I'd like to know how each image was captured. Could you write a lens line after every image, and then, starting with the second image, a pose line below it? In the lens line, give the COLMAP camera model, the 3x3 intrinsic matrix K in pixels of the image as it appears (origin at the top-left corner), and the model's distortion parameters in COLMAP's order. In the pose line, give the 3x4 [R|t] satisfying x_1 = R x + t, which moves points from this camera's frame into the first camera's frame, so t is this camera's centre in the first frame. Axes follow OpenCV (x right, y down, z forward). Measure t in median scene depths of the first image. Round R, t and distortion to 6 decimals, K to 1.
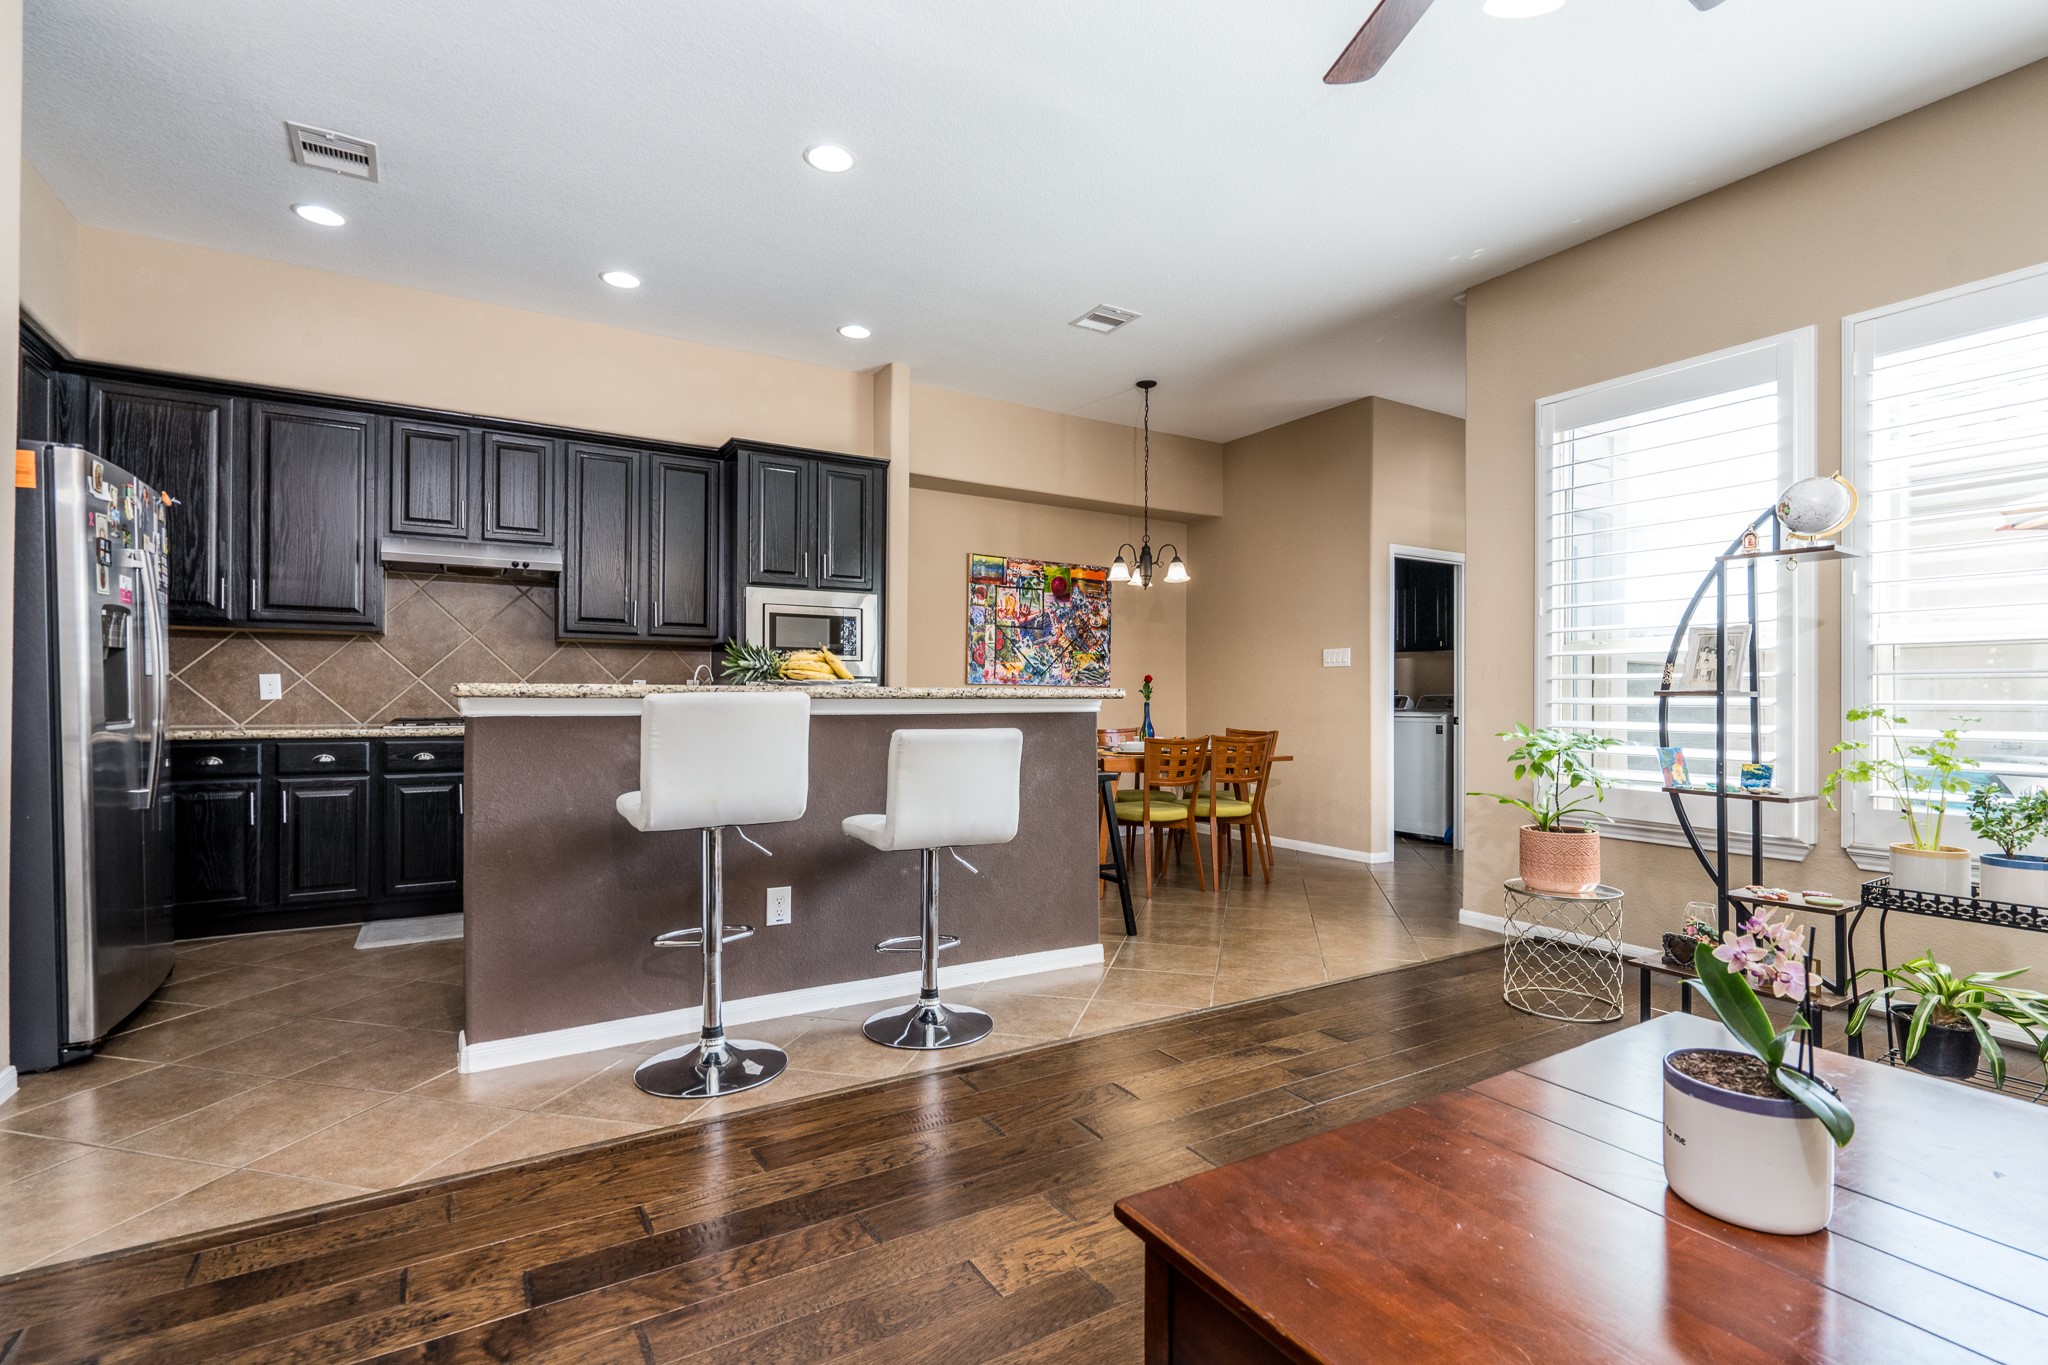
lens RADIAL K [[941.4, 0, 1026.5], [0, 941.4, 691.7], [0, 0, 1]] dist [0.000154, 0.000692]
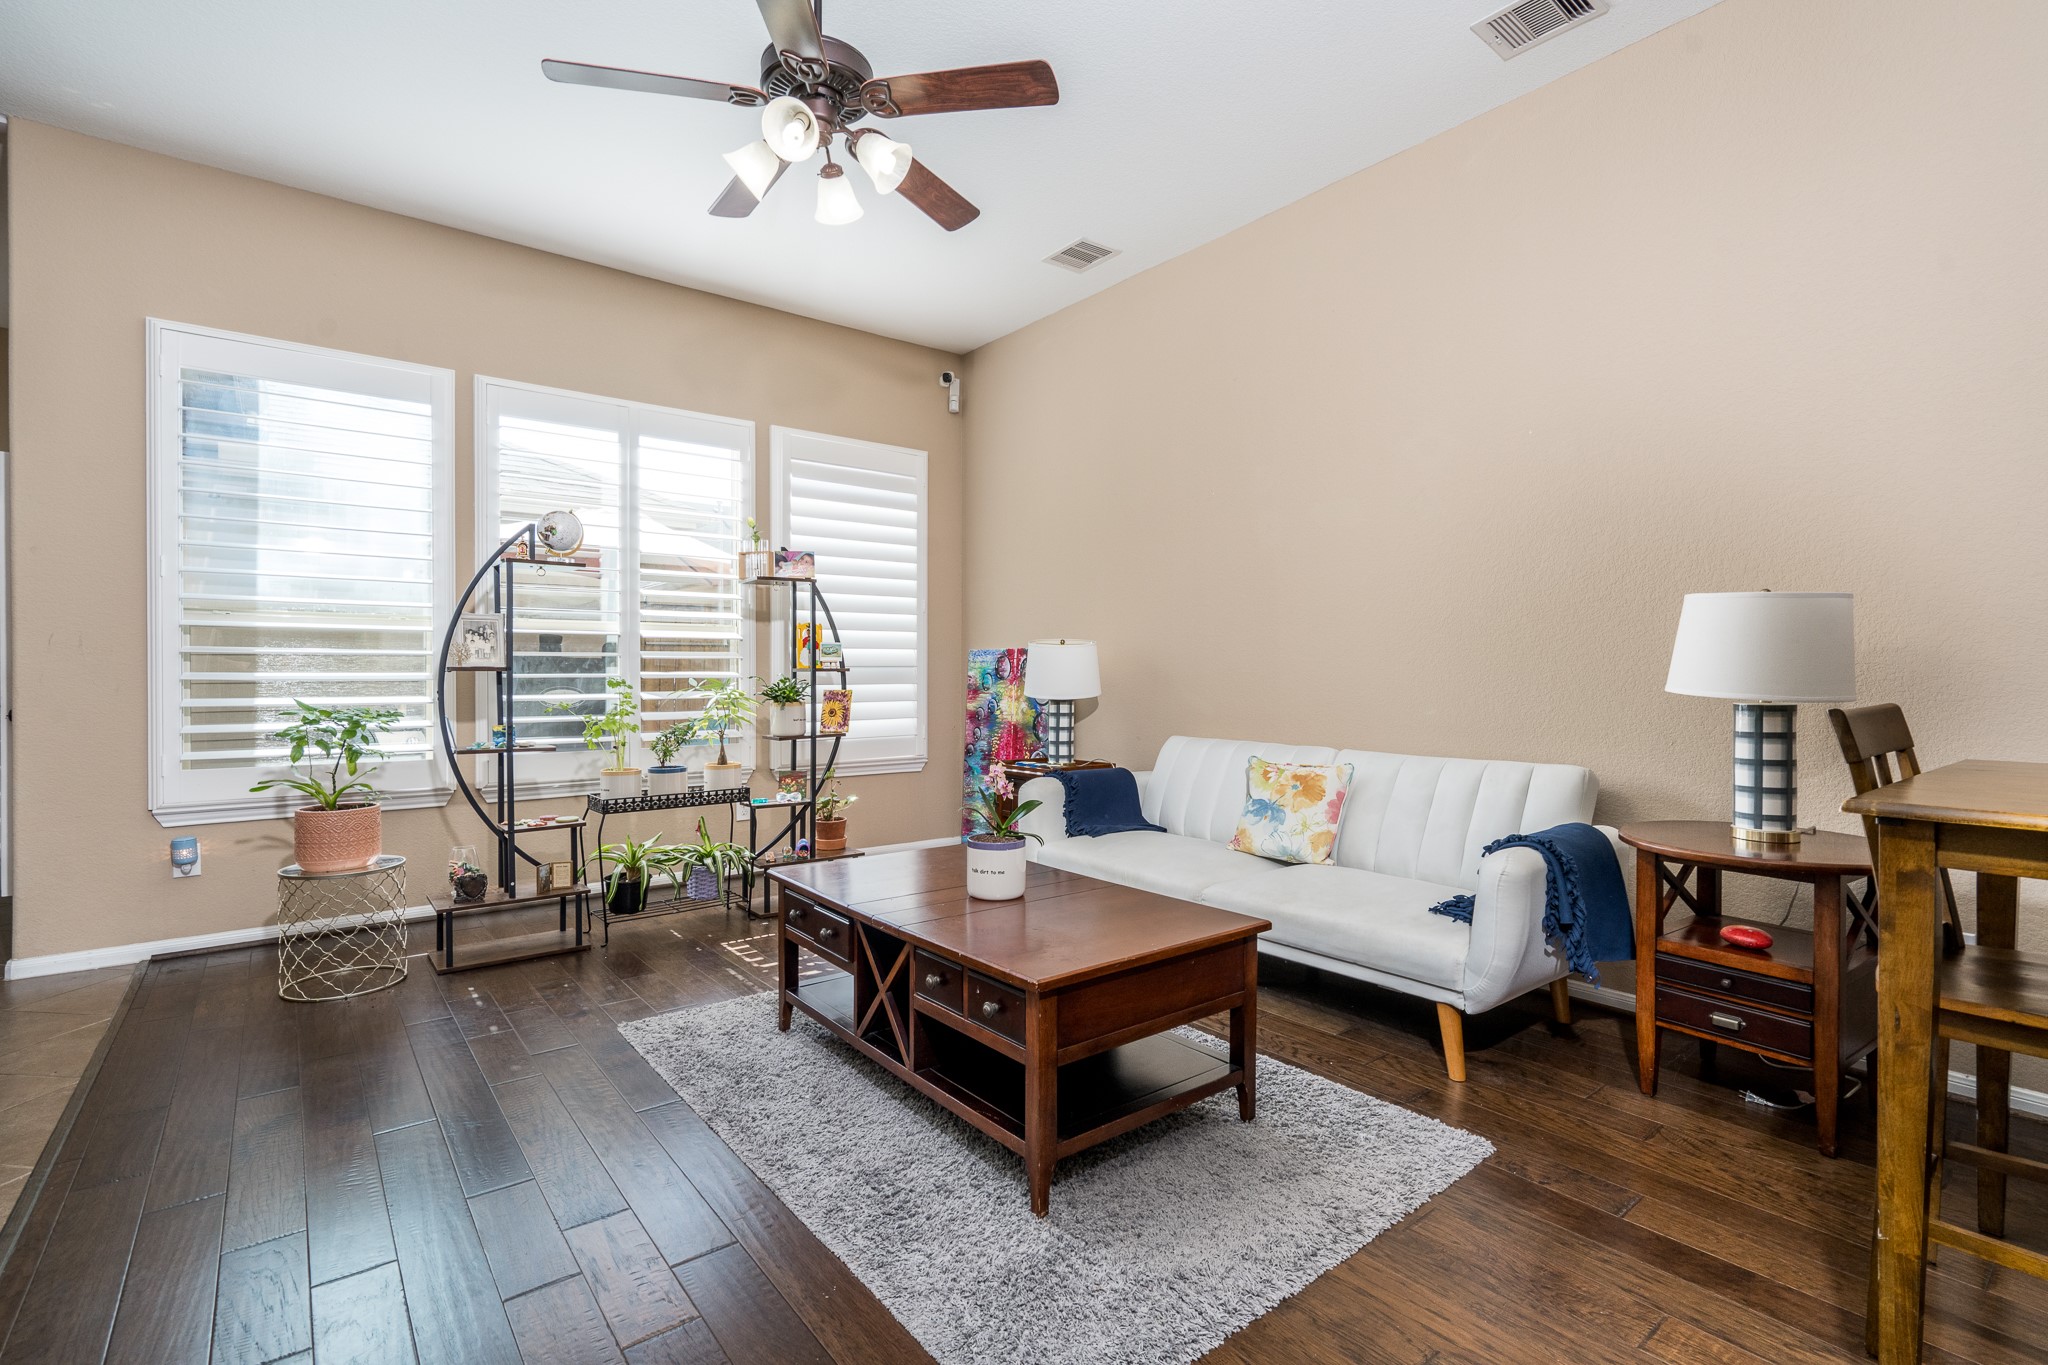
lens RADIAL K [[941.4, 0, 1026.5], [0, 941.4, 691.7], [0, 0, 1]] dist [0.000154, 0.000692]
pose [[-0.123539, -0.023023, 0.992073, -0.340738], [-0.005427, 0.999732, 0.022525, 0.000434], [-0.992325, -0.002601, -0.123631, 0.281790]]
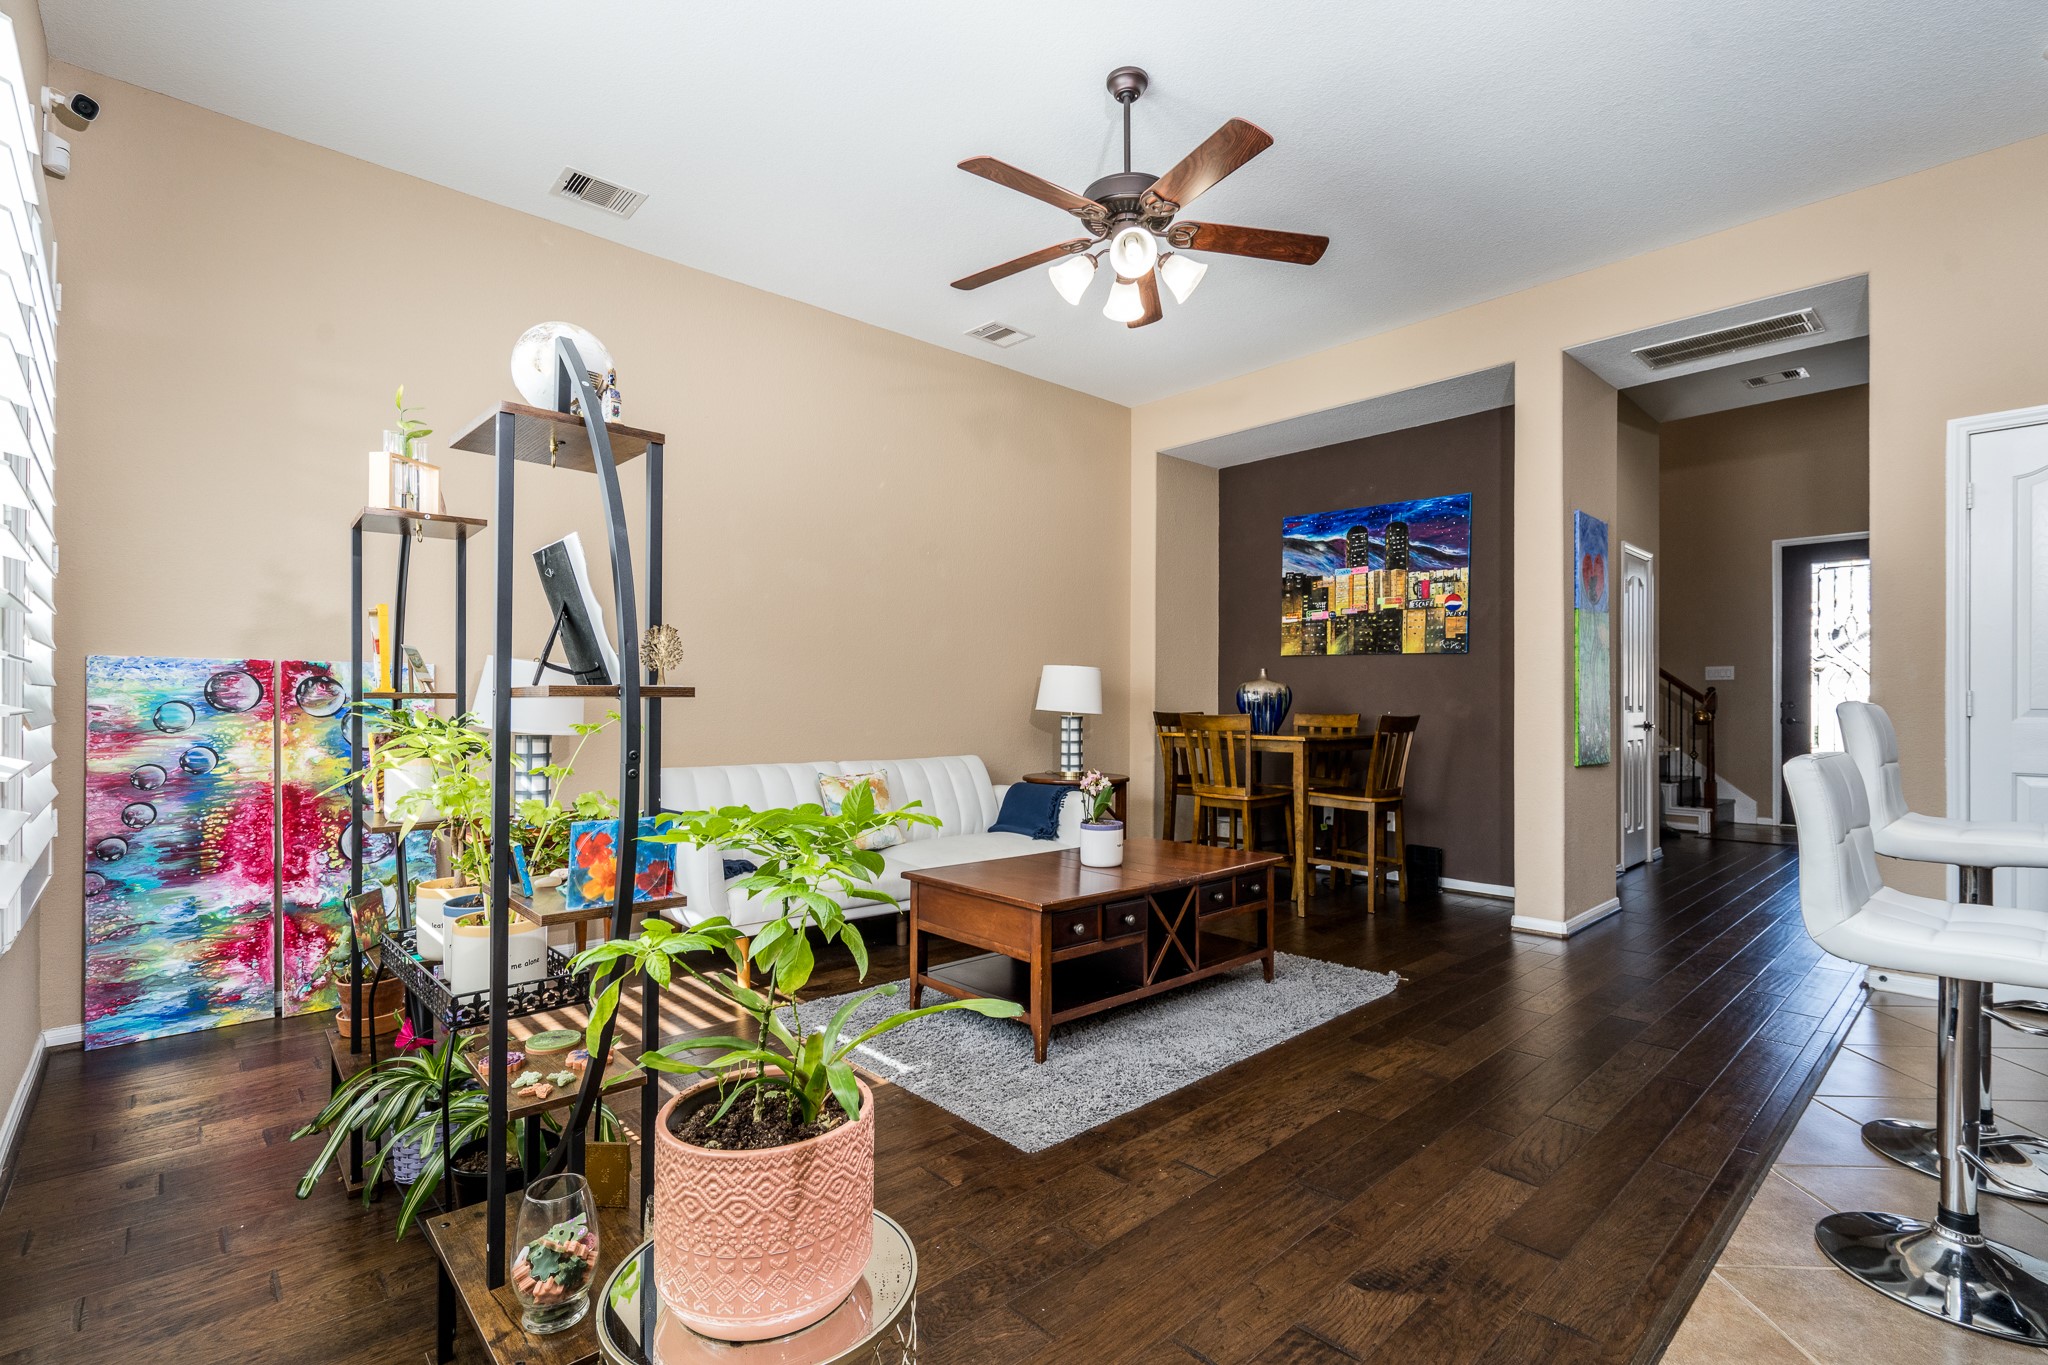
lens RADIAL K [[927.6, 0, 1019.7], [0, 927.6, 715.8], [0, 0, 1]] dist [0.000420, 0.000044]
pose [[-0.980594, -0.002825, -0.196027, 0.334342], [-0.004795, 0.999943, 0.009578, 0.005020], [0.195989, 0.010332, -0.980552, 0.872768]]
